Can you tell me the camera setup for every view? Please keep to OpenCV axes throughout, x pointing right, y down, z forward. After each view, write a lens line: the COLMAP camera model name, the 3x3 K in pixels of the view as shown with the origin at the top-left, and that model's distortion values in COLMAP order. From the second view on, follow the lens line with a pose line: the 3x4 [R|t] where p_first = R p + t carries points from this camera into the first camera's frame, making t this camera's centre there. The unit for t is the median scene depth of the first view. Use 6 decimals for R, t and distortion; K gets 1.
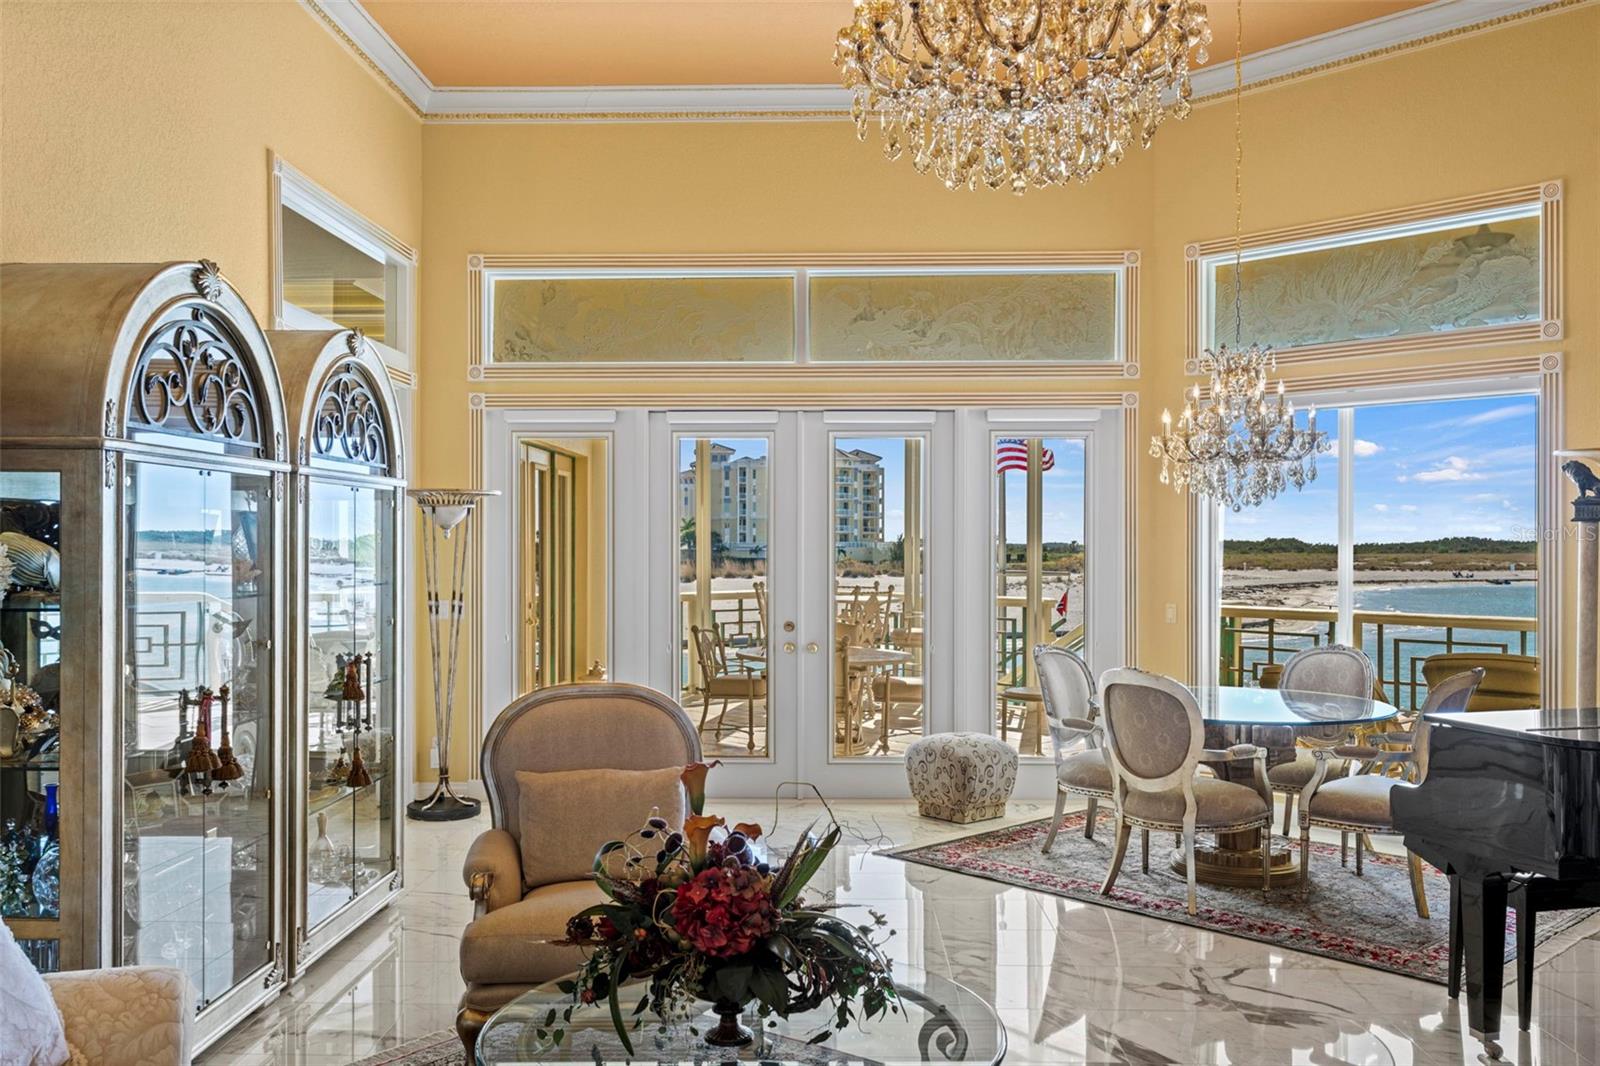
lens RADIAL K [[1356.0, 0, 801.5], [0, 1356.0, 539.3], [0, 0, 1]] dist [0.010247, -0.001039]
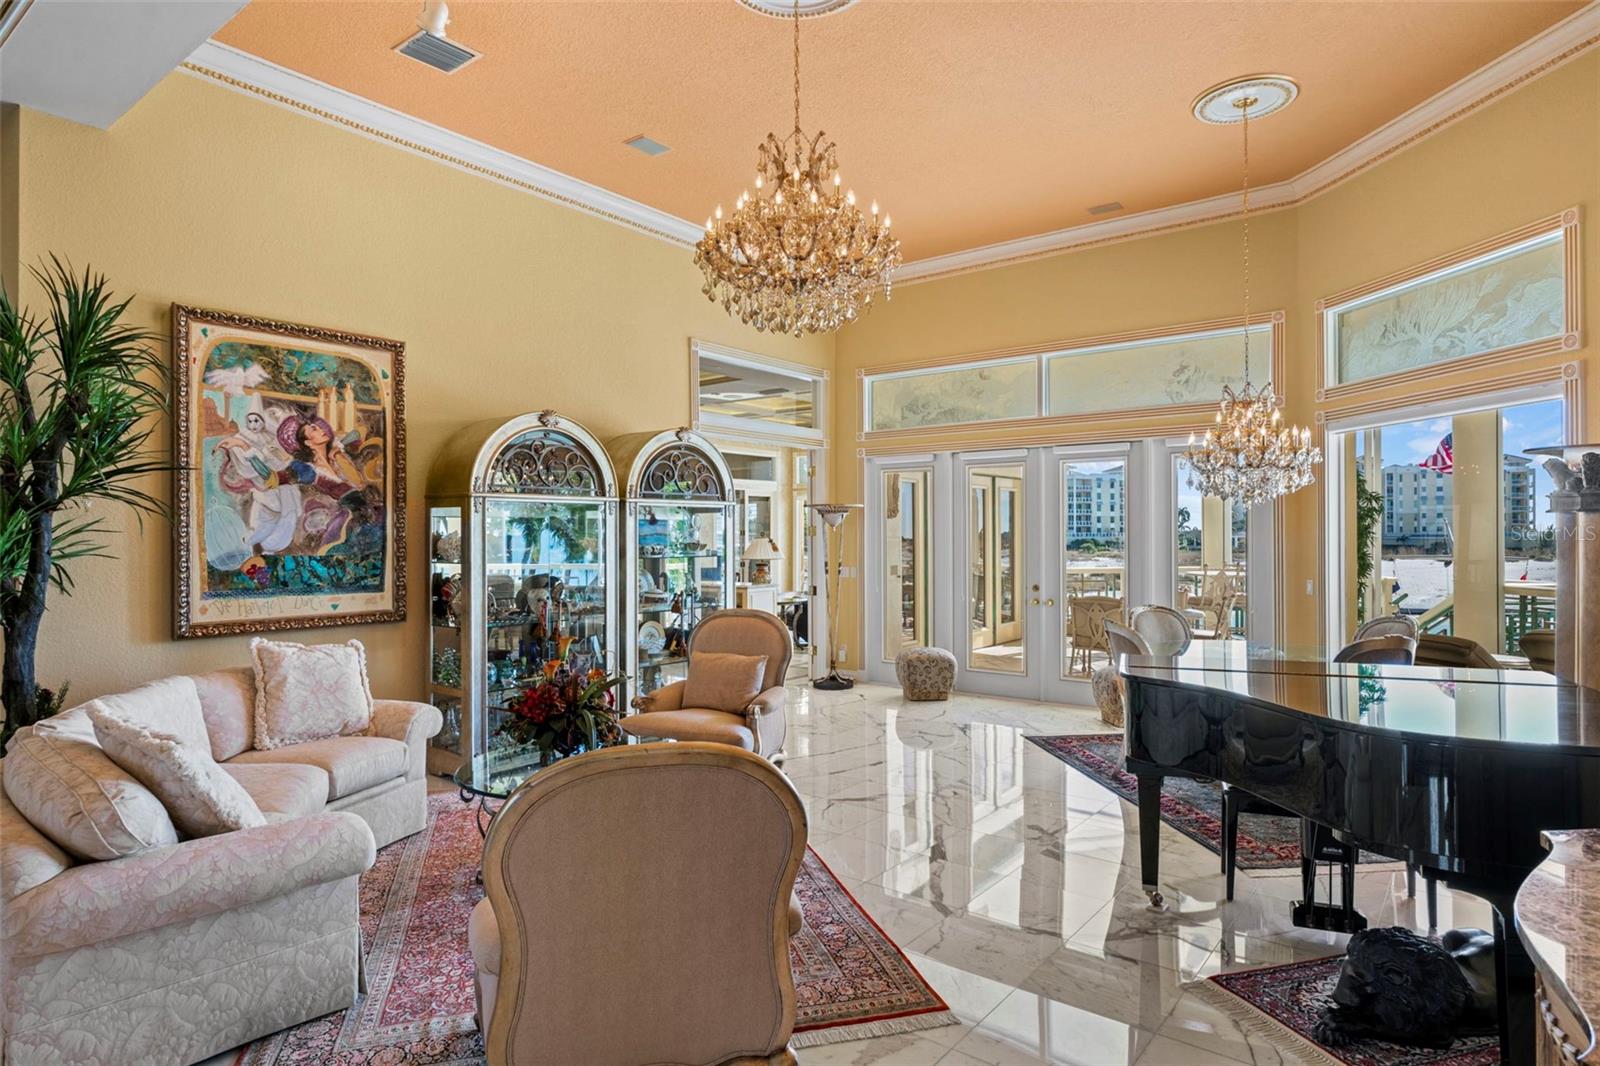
lens RADIAL K [[897.1, 0, 800.4], [0, 897.1, 529.9], [0, 0, 1]] dist [-0.004715, -0.000401]
pose [[0.806620, -0.006214, -0.591037, 0.406897], [0.005152, 0.999981, -0.003481, 0.000504], [0.591047, -0.000237, 0.806637, 0.027823]]
